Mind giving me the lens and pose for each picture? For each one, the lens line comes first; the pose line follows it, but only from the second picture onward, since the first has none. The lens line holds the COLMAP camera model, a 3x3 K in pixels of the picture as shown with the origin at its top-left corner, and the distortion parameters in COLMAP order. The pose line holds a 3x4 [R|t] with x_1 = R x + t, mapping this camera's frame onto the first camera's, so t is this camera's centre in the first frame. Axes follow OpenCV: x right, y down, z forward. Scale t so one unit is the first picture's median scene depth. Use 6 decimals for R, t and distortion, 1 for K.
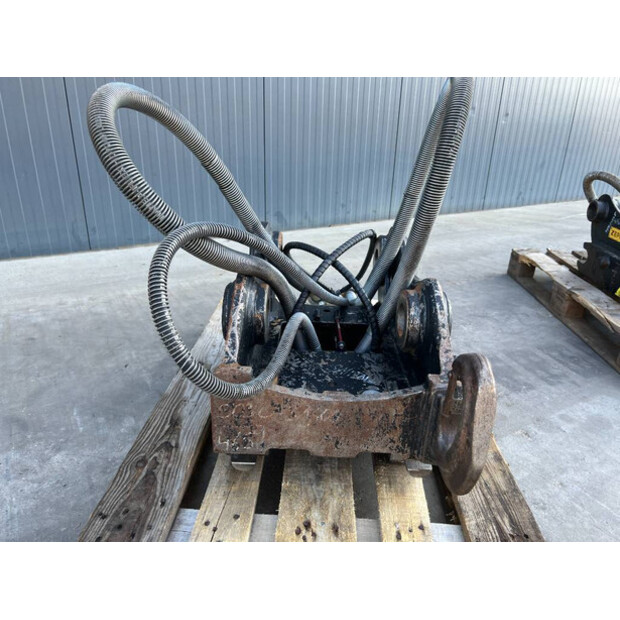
lens RADIAL K [[468.7, 0, 308.5], [0, 468.7, 307.7], [0, 0, 1]] dist [0.006204, -0.009254]
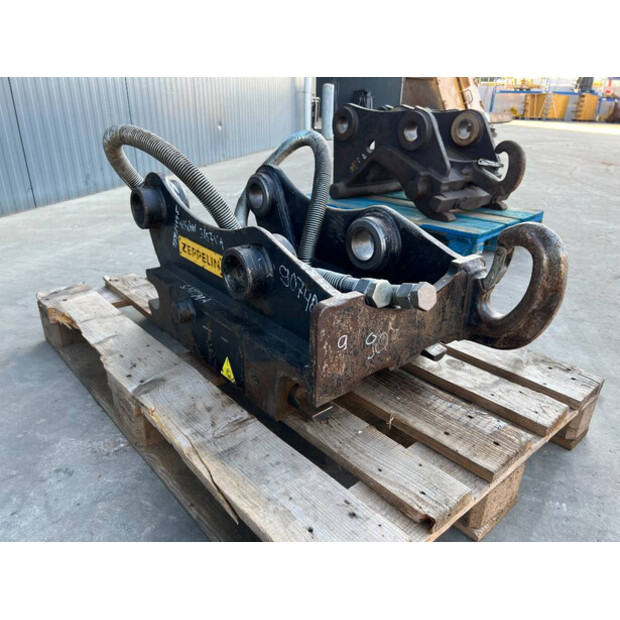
lens RADIAL K [[468.7, 0, 309.6], [0, 468.7, 312.3], [0, 0, 1]] dist [0.006204, -0.009254]
pose [[0.719509, -0.293729, 0.629309, 0.362183], [0.261699, 0.954030, 0.146084, -0.117242], [-0.643288, 0.059581, 0.763302, 0.472655]]
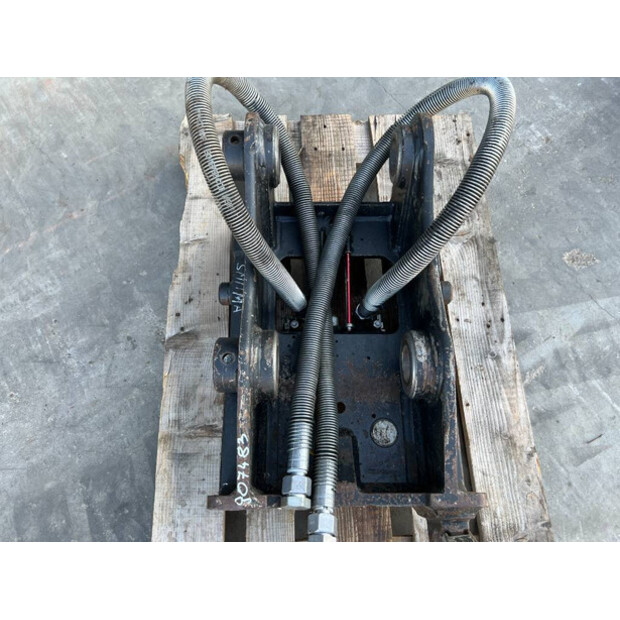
lens RADIAL K [[468.7, 0, 309.5], [0, 468.7, 307.9], [0, 0, 1]] dist [0.006204, -0.009254]
pose [[0.997721, -0.067475, 0.000653, 0.622934], [0.045646, 0.682015, 0.729913, -0.387914], [-0.049696, -0.728219, 0.683540, 0.568868]]
